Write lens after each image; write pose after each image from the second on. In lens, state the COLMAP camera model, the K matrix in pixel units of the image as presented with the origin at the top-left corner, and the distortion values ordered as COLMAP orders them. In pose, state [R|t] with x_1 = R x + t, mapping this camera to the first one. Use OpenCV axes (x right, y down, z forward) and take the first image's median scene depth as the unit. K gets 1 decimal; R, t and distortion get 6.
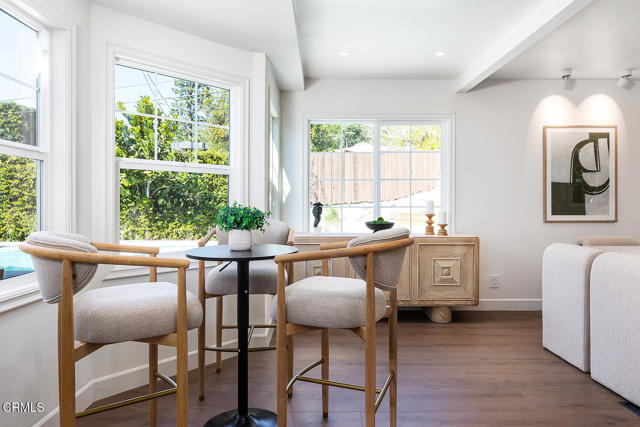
lens RADIAL K [[407.0, 0, 326.9], [0, 407.0, 199.9], [0, 0, 1]] dist [0.001924, 0.000006]
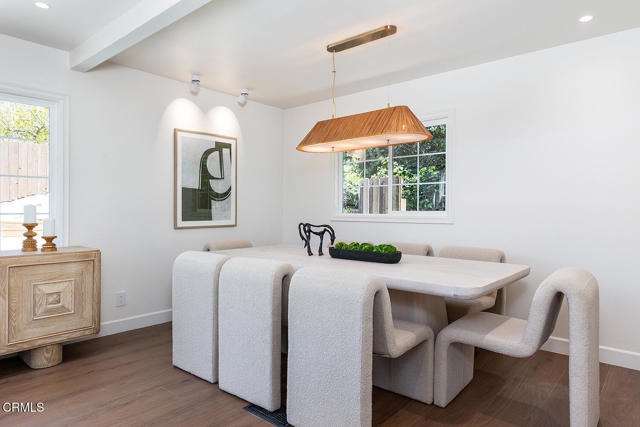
lens RADIAL K [[407.0, 0, 320.3], [0, 407.0, 211.0], [0, 0, 1]] dist [0.001924, 0.000006]
pose [[0.673001, -0.003444, 0.739633, 0.063121], [-0.005390, 0.999940, 0.009560, 0.002320], [-0.739622, -0.010420, 0.672942, 0.115818]]
